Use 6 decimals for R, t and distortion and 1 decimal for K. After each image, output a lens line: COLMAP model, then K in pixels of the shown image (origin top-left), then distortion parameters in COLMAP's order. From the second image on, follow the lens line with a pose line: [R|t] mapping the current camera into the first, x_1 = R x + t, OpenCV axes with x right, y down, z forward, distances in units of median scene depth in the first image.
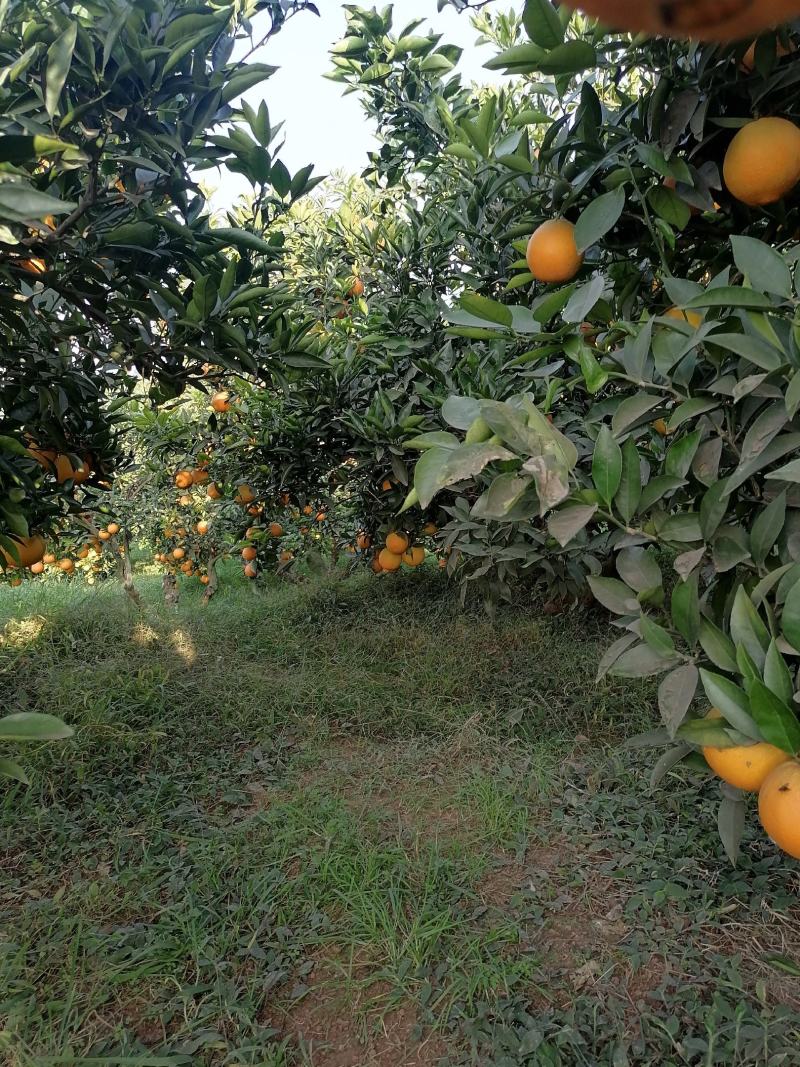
lens RADIAL K [[810.3, 0, 398.4], [0, 810.3, 535.1], [0, 0, 1]] dist [0.035313, -0.006672]
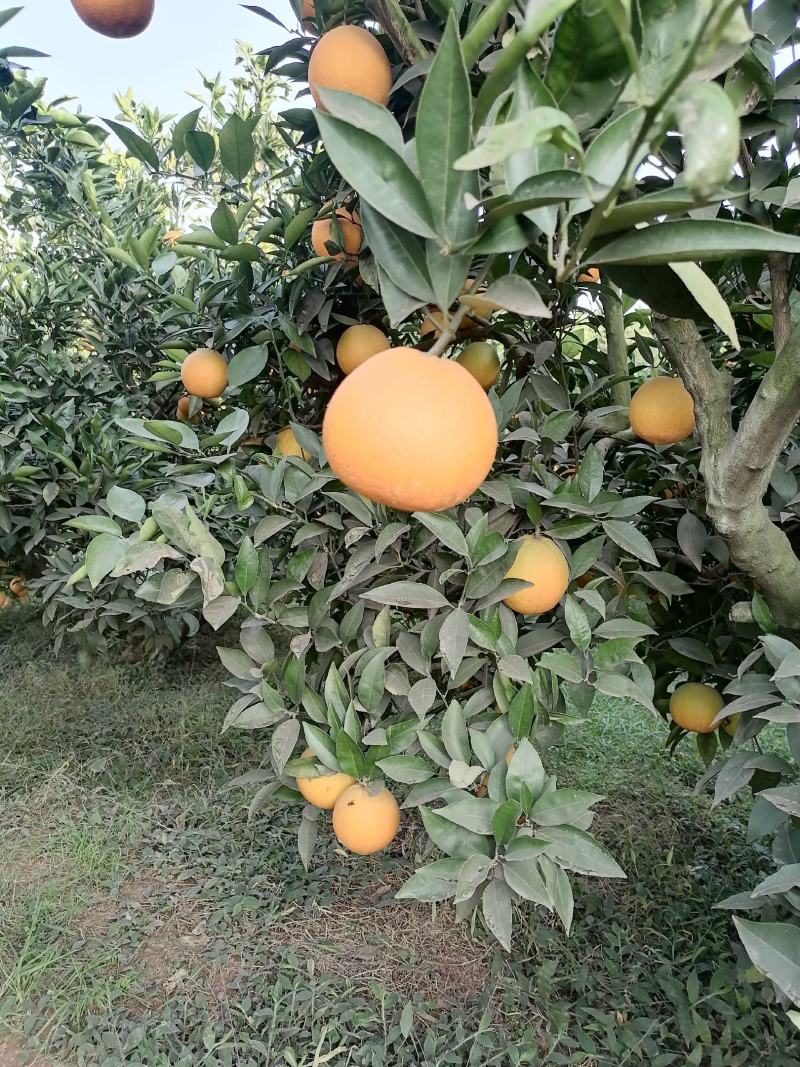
lens RADIAL K [[810.3, 0, 398.4], [0, 810.3, 535.1], [0, 0, 1]] dist [0.035313, -0.006672]
pose [[0.864814, 0.102413, 0.491536, -0.131646], [-0.076277, 0.994412, -0.072987, -0.042010], [-0.496264, 0.025628, 0.867793, -0.193210]]
